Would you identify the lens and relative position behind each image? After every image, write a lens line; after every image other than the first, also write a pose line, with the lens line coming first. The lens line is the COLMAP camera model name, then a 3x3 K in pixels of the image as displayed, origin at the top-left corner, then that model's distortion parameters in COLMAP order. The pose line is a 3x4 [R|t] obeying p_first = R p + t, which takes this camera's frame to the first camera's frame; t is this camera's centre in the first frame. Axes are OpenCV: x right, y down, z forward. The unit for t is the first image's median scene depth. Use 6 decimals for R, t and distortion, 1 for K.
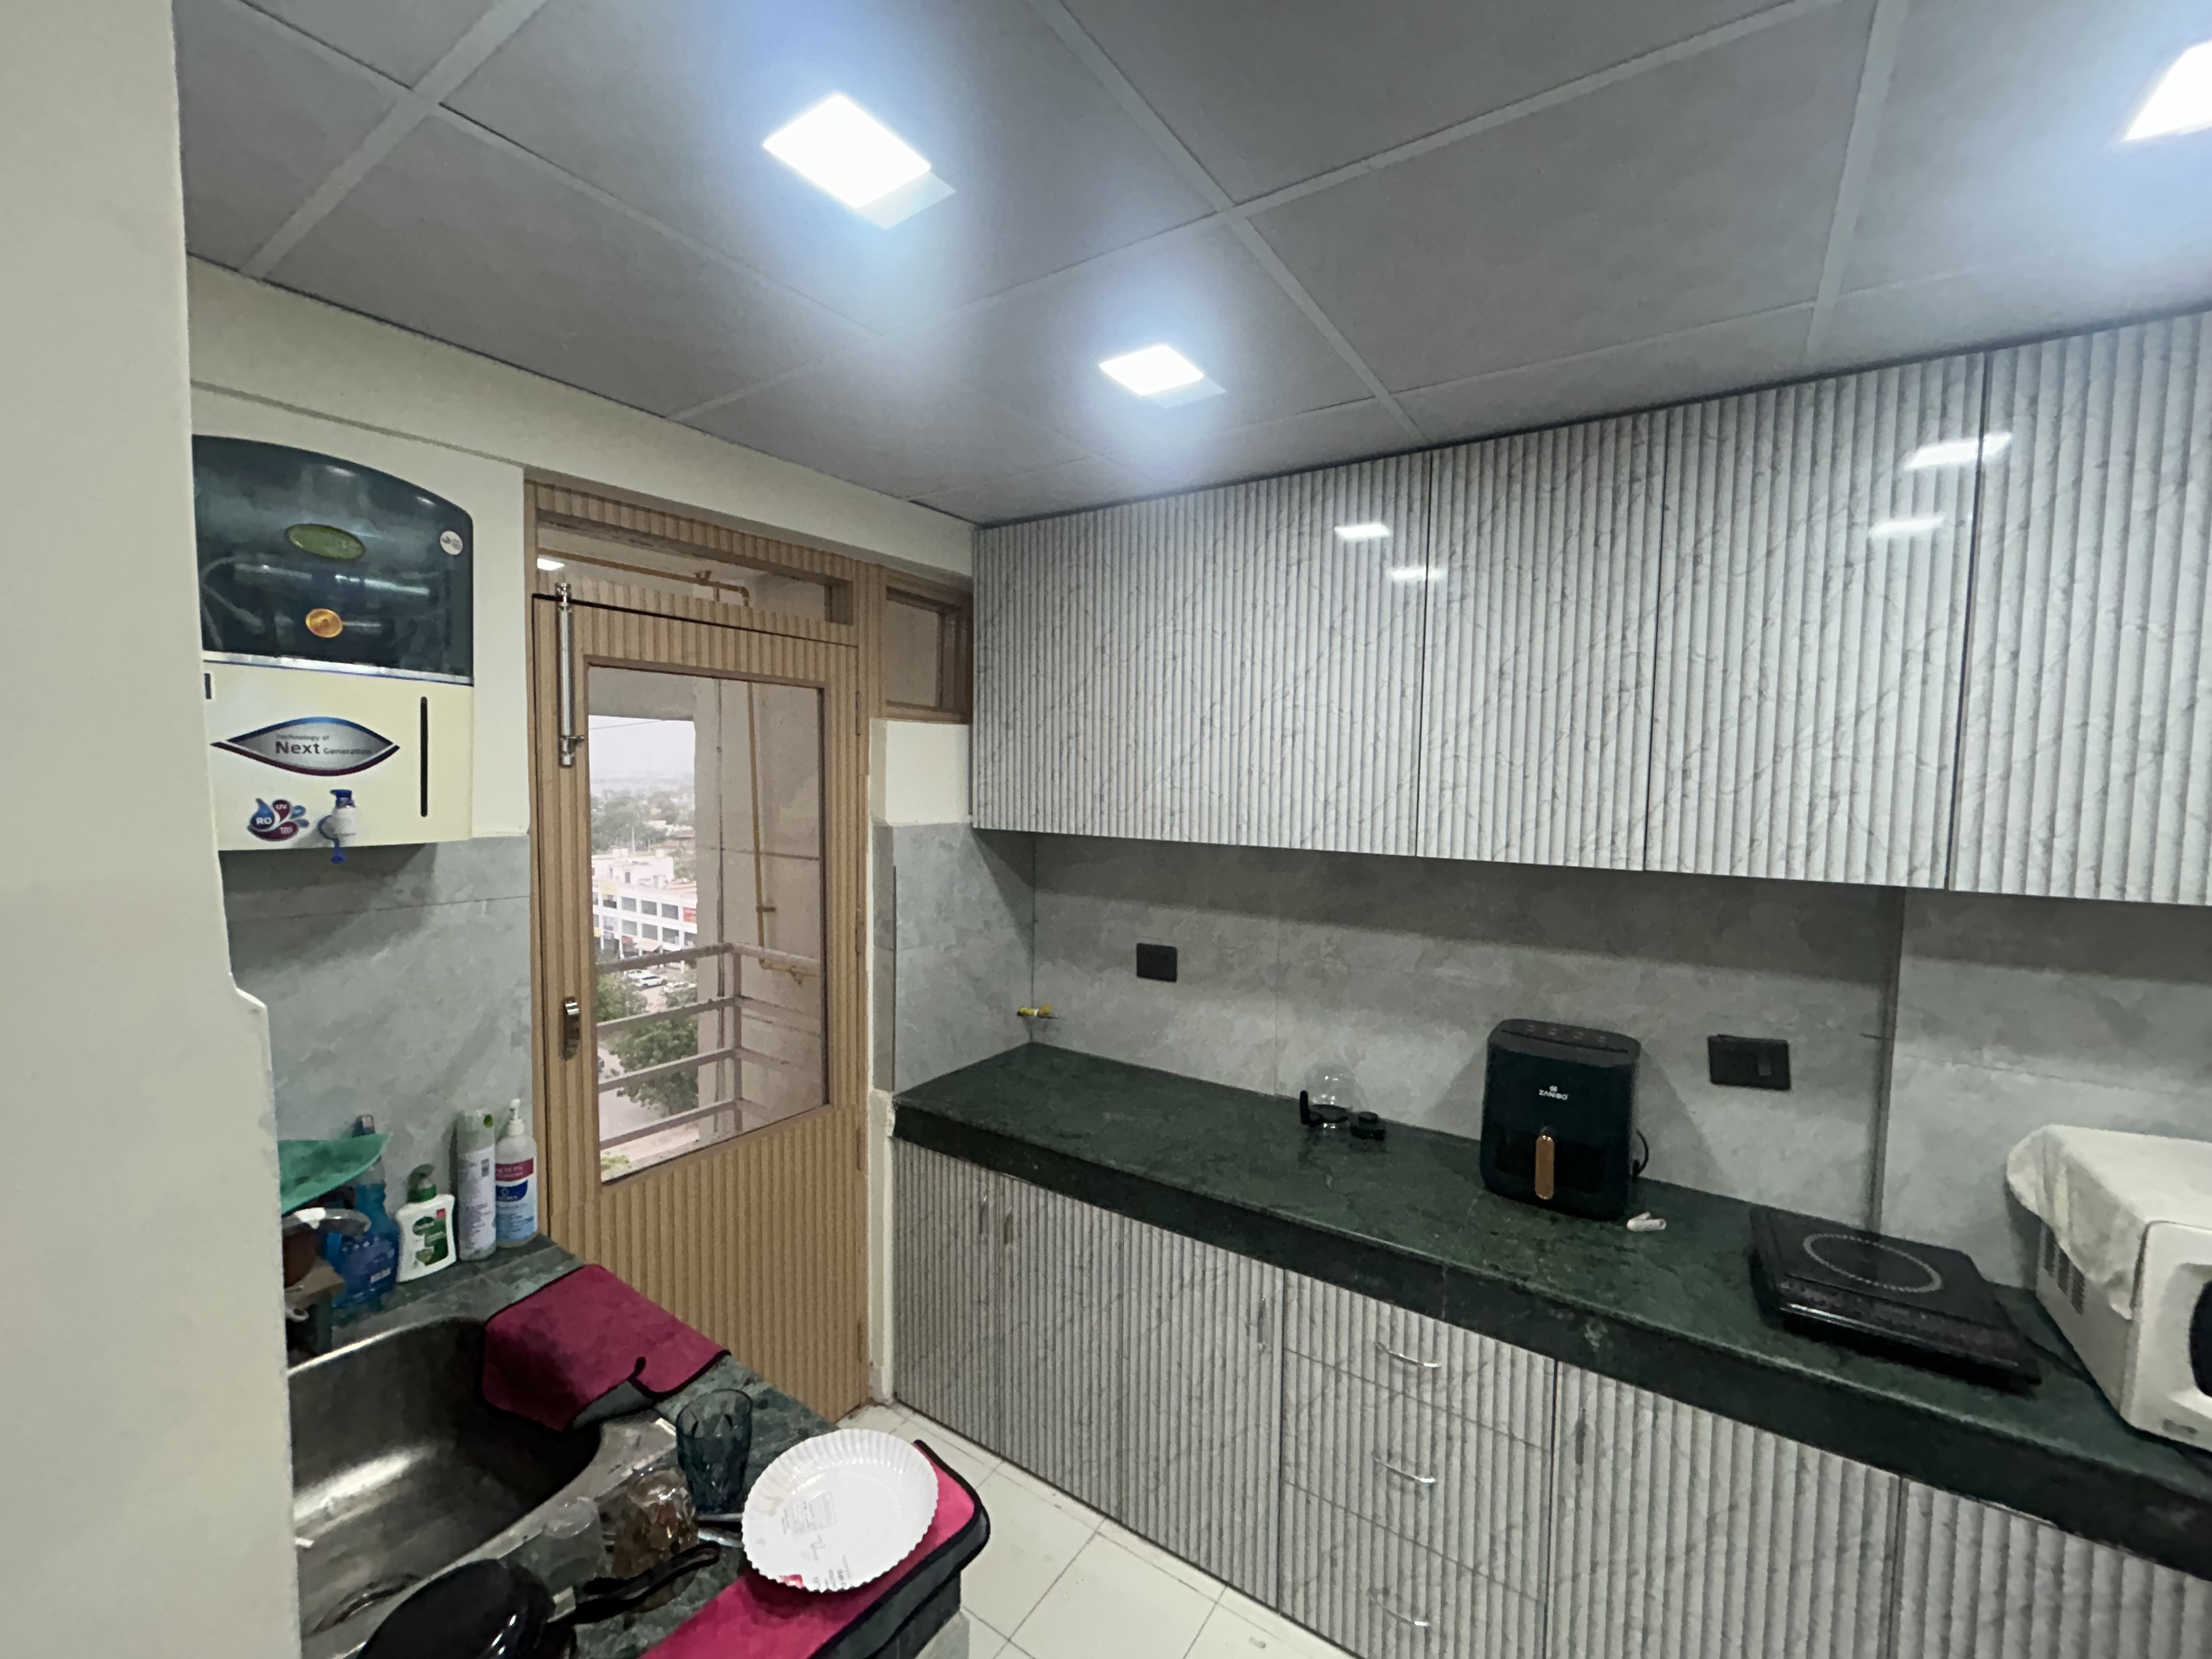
lens RADIAL K [[892.6, 0, 1102.7], [0, 892.6, 828.0], [0, 0, 1]] dist [-0.001740, 0.000941]
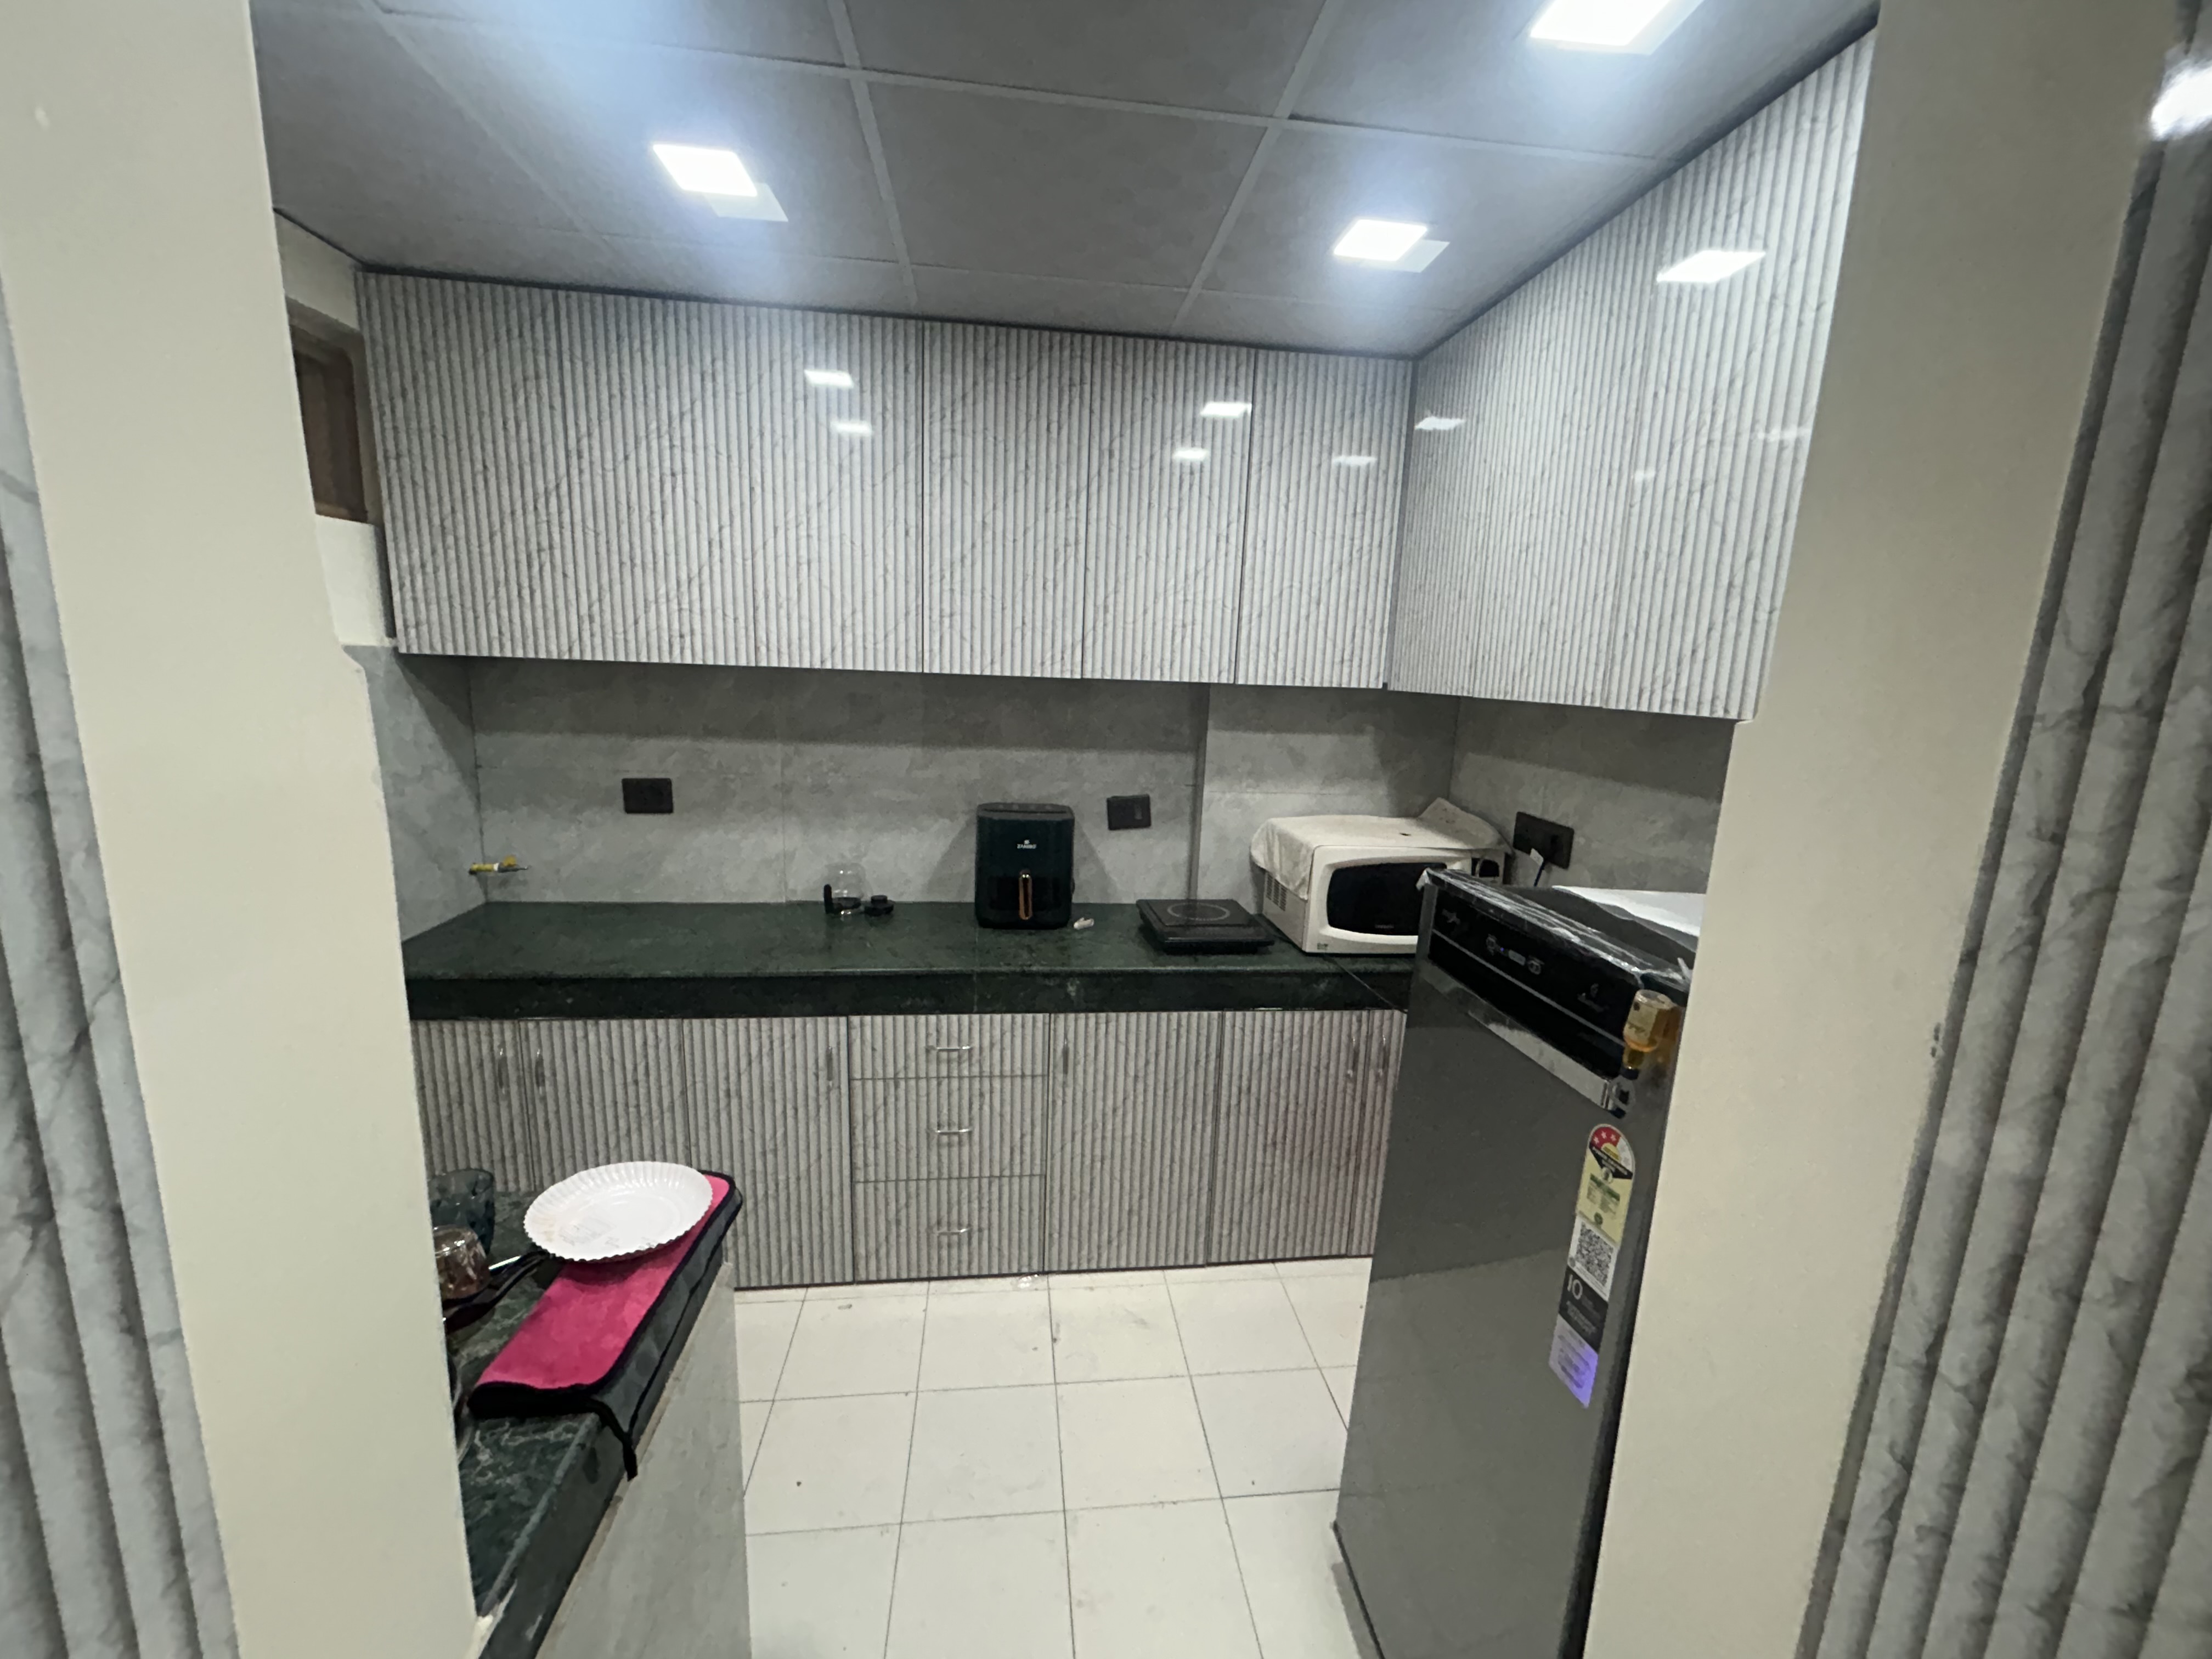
lens RADIAL K [[892.6, 0, 1106.1], [0, 892.6, 829.4], [0, 0, 1]] dist [-0.001740, 0.000941]
pose [[0.759387, -0.107009, 0.641780, -0.280914], [0.015085, 0.989013, 0.147056, 0.072234], [-0.650465, -0.101991, 0.752657, -0.111917]]
